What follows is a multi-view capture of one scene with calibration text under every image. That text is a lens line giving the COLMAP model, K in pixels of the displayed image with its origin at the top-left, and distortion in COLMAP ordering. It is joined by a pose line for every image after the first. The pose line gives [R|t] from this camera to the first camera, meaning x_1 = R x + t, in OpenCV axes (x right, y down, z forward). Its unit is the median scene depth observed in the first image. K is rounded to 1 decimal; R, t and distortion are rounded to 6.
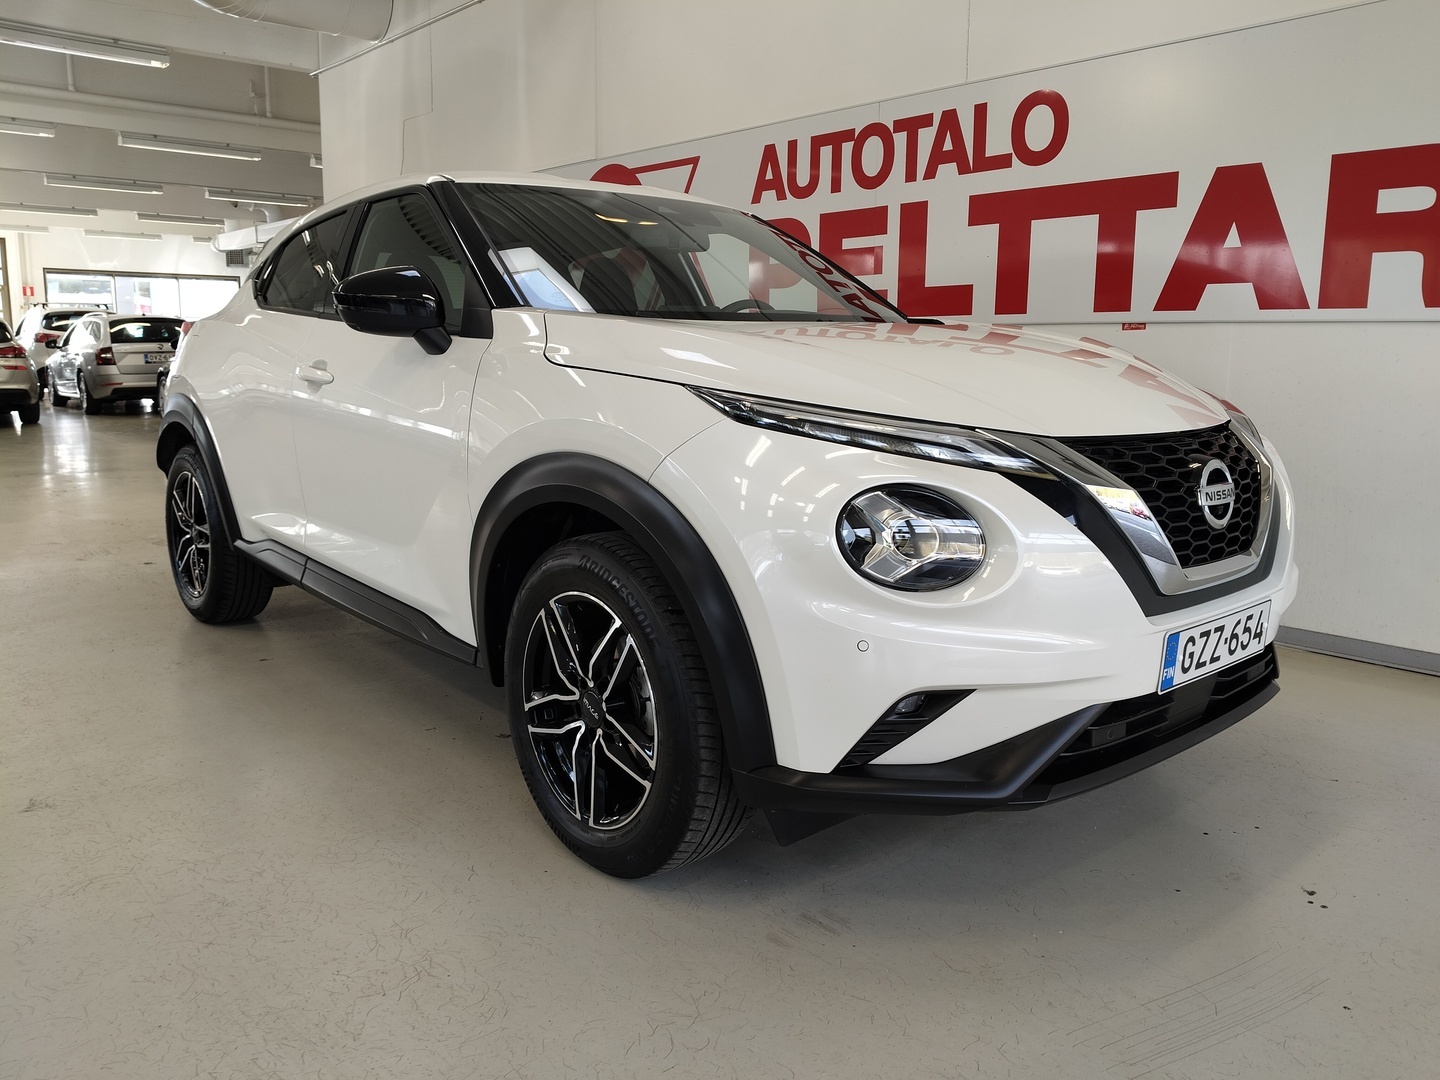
lens RADIAL K [[1095.4, 0, 724.8], [0, 1095.4, 527.6], [0, 0, 1]] dist [0.002597, -0.020841]
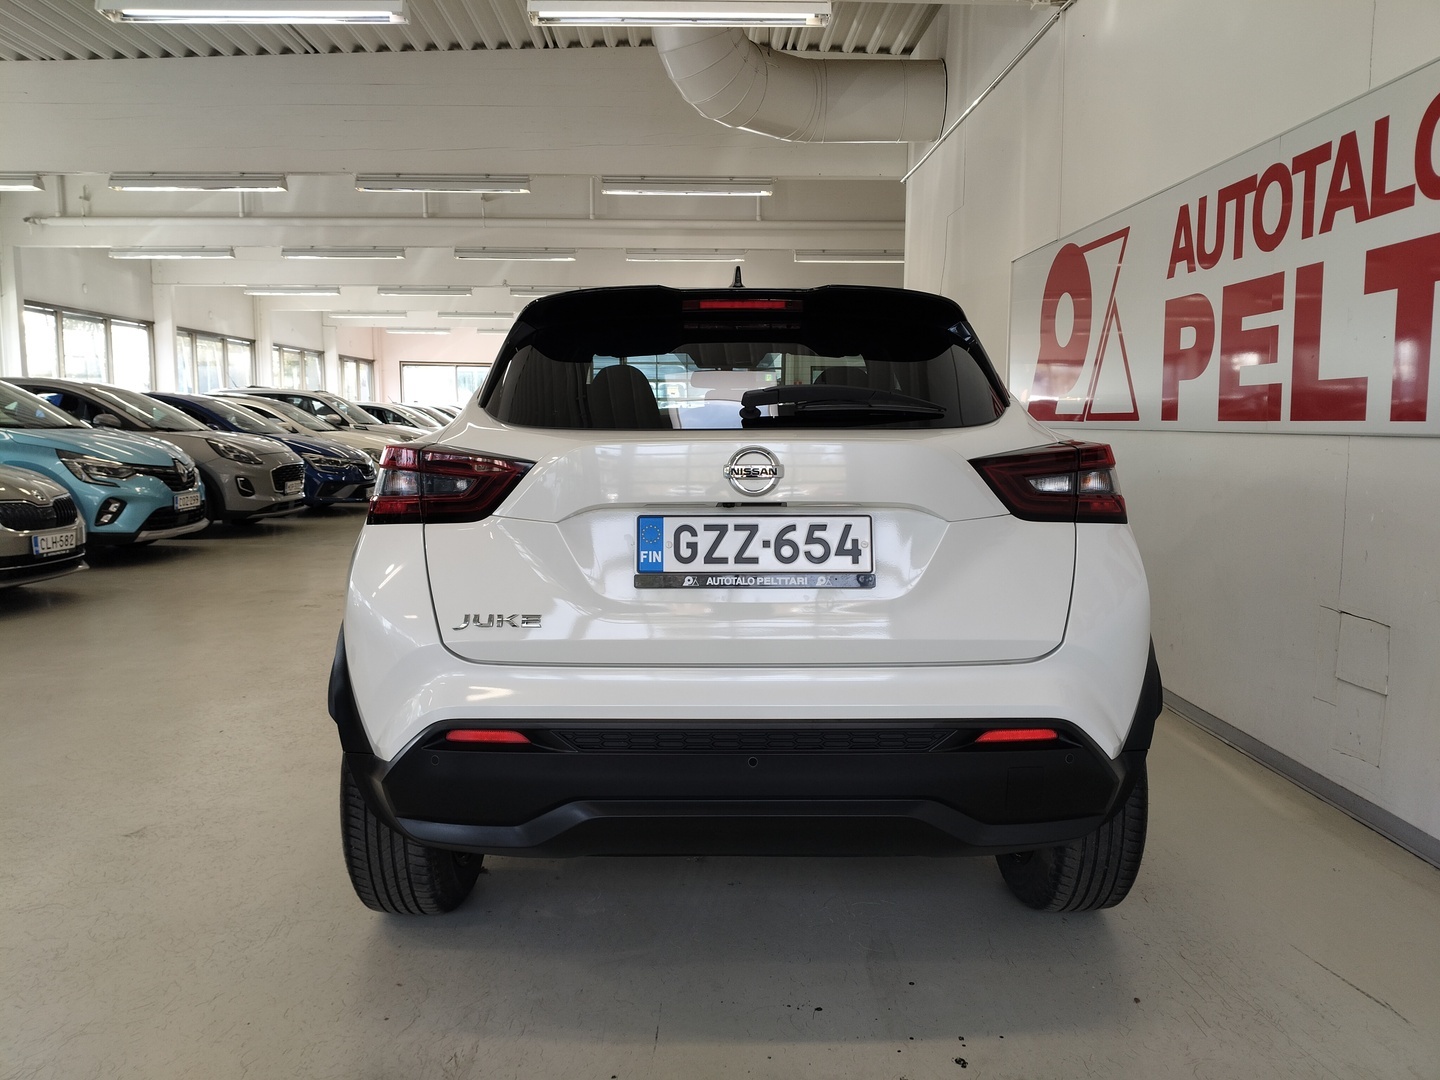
lens RADIAL K [[1088.9, 0, 720.0], [0, 1088.9, 540.0], [0, 0, 1]] dist [0.008820, -0.035080]
pose [[0.772623, 0.062584, -0.631773, 0.199011], [-0.099243, 0.994802, -0.022822, -0.036312], [0.627060, 0.080332, 0.774818, 0.126784]]
